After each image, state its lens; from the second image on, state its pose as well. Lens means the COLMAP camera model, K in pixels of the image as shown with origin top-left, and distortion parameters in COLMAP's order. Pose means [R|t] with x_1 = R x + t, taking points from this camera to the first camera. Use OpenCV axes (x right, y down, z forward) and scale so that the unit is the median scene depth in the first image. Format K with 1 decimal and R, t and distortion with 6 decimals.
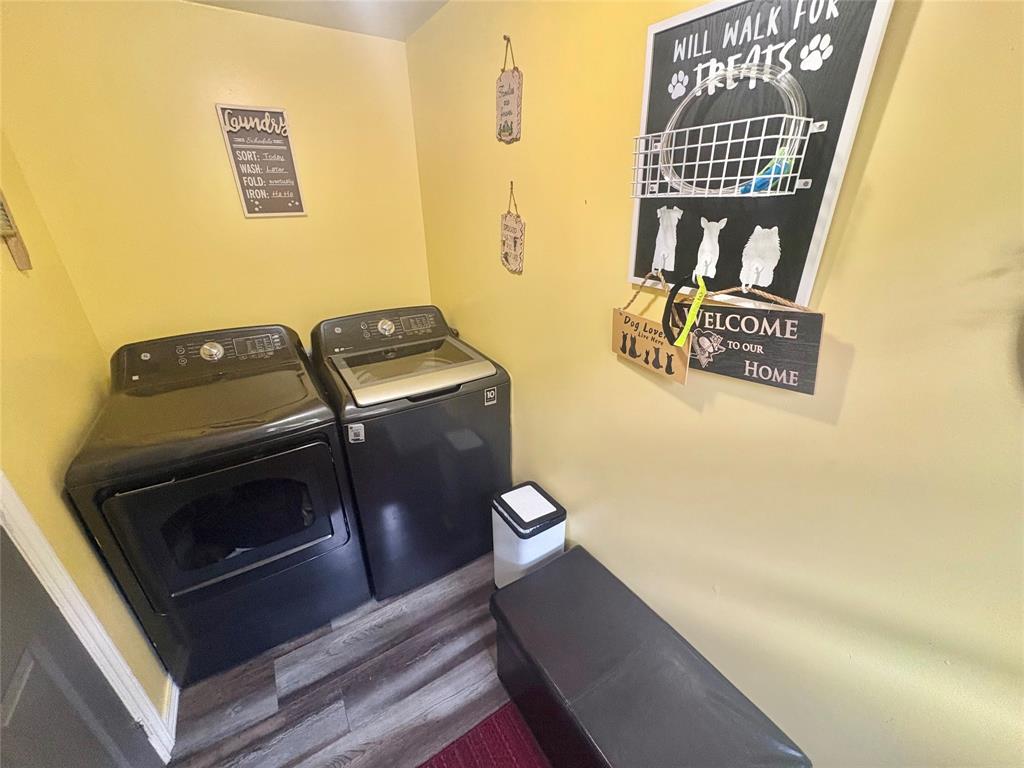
lens RADIAL K [[407.6, 0, 511.4], [0, 407.6, 385.0], [0, 0, 1]] dist [0.001289, -0.000249]
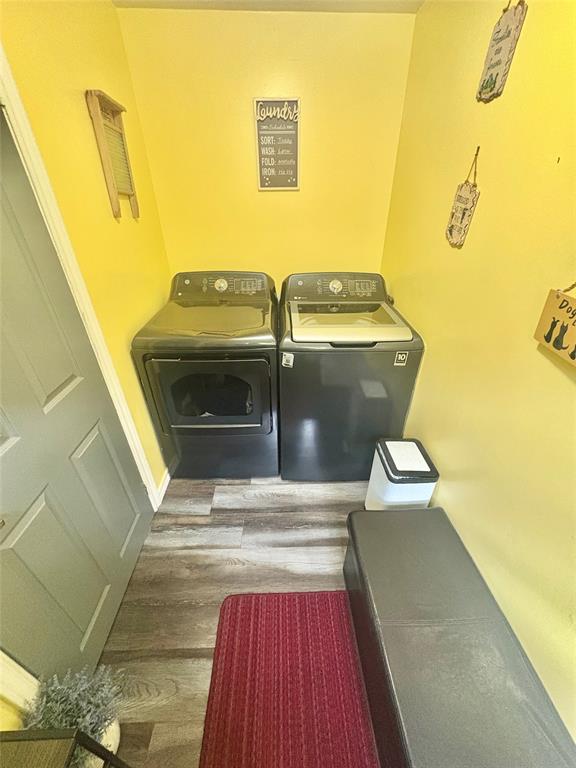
lens RADIAL K [[305.7, 0, 288.2], [0, 305.7, 383.9], [0, 0, 1]] dist [0.001289, -0.000249]
pose [[0.859562, 0.277829, -0.428910, 0.072918], [-0.218212, 0.958484, 0.183553, 0.007847], [0.462100, -0.064182, 0.884502, 0.097447]]
